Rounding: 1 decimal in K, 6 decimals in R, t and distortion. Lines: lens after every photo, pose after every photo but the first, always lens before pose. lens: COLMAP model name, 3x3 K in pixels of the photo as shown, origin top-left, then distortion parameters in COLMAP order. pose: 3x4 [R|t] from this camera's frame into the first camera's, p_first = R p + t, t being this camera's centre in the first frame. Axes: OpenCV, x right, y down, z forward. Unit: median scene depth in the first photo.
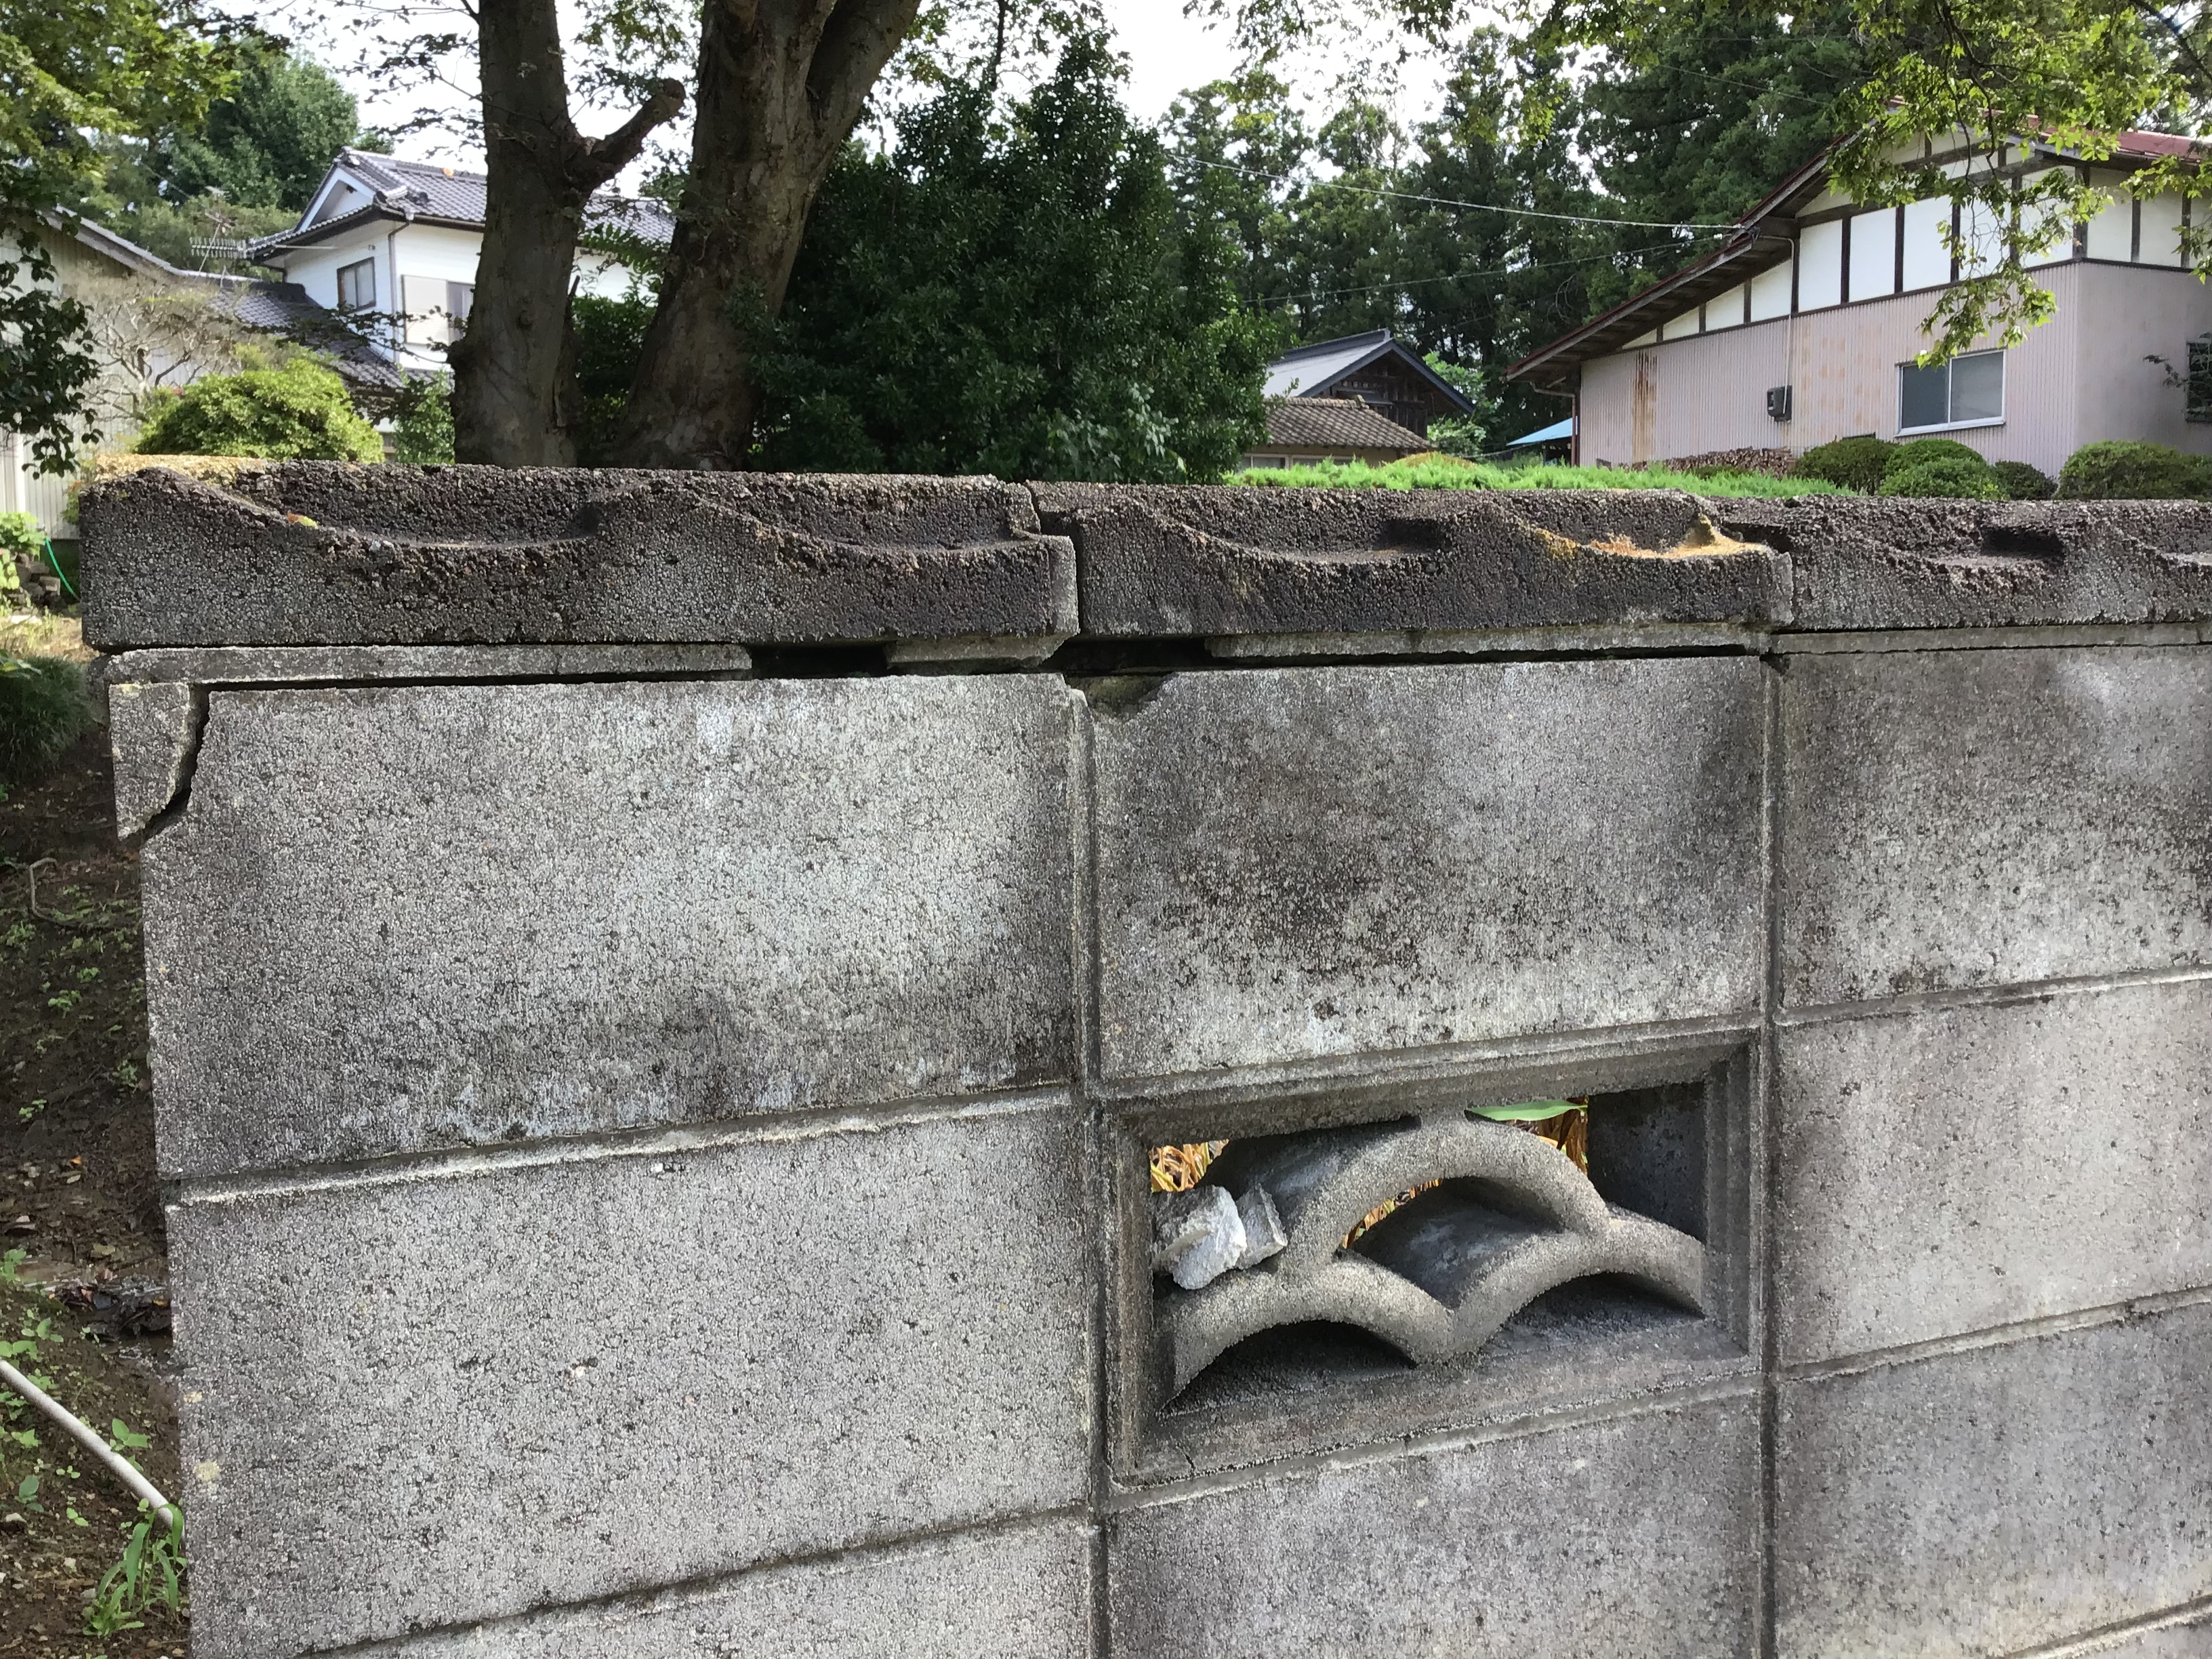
lens RADIAL K [[1955.5, 0, 1138.5], [0, 1955.5, 828.3], [0, 0, 1]] dist [0.116388, -0.212407]
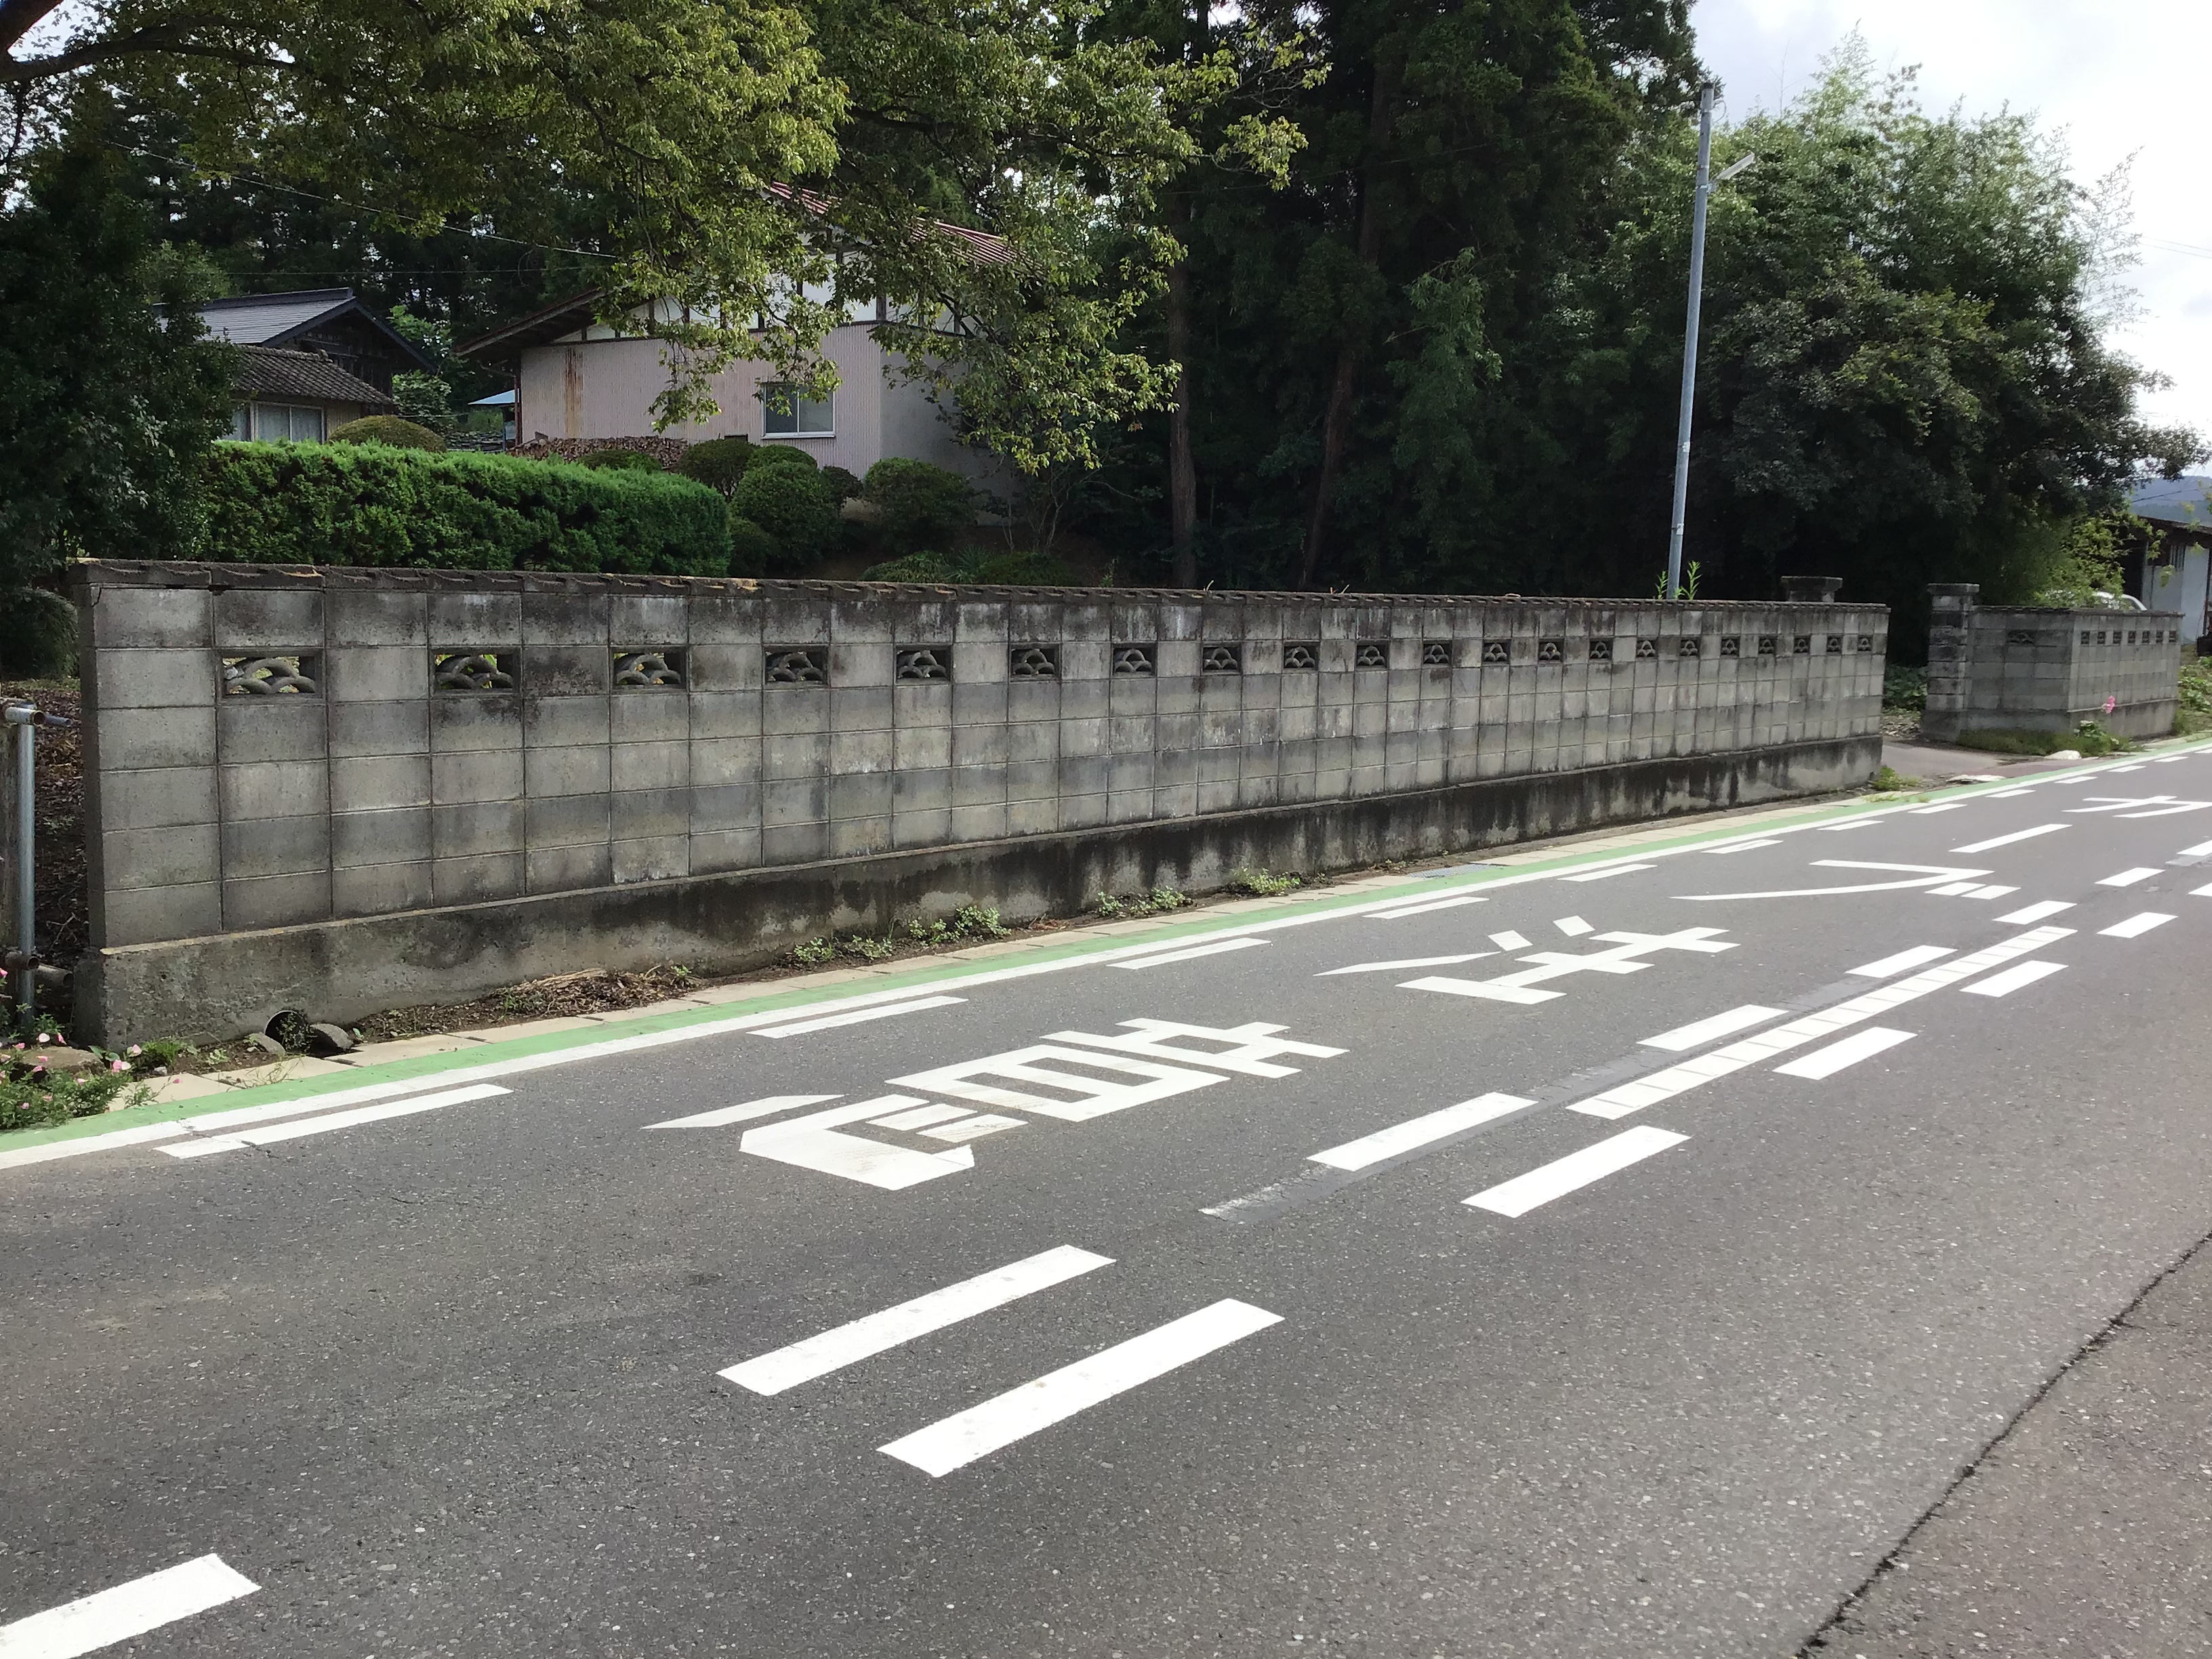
lens RADIAL K [[1955.5, 0, 1138.5], [0, 1955.5, 828.3], [0, 0, 1]] dist [0.116388, -0.212407]
pose [[0.881959, -0.019366, 0.470928, -0.021499], [0.005964, 0.999534, 0.029934, 0.026988], [-0.471288, -0.023592, 0.881664, -0.318380]]
